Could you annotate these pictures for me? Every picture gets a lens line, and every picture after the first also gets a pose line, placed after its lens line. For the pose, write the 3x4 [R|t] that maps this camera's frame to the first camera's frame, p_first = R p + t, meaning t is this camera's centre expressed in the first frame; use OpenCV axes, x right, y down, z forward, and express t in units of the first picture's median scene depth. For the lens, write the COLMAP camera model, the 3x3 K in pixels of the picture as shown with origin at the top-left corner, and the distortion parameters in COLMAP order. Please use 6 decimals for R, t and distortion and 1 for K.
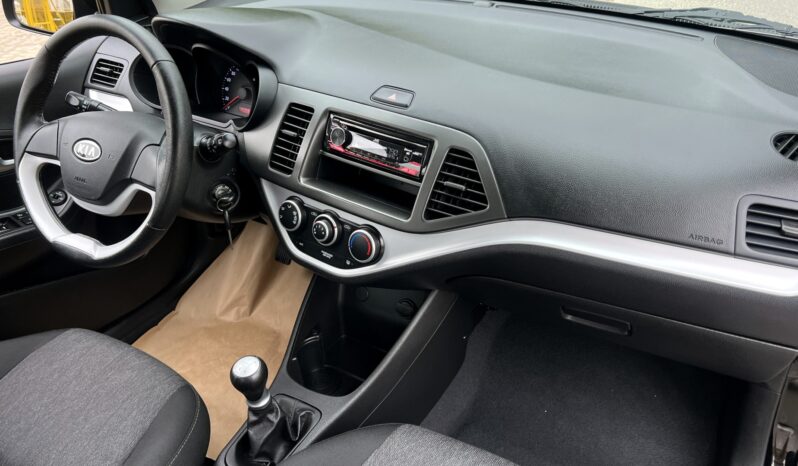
lens RADIAL K [[621.8, 0, 396.4], [0, 621.8, 219.4], [0, 0, 1]] dist [0.070742, -0.080565]
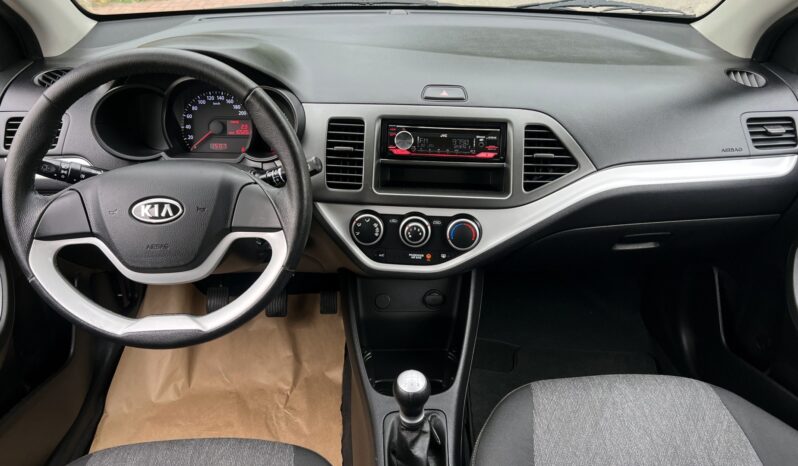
lens RADIAL K [[621.8, 0, 396.4], [0, 621.8, 219.4], [0, 0, 1]] dist [0.070742, -0.080565]
pose [[0.841371, -0.240042, 0.484227, -0.626565], [0.259439, 0.965360, 0.027760, -0.038425], [-0.474117, 0.102271, 0.874502, 0.124600]]
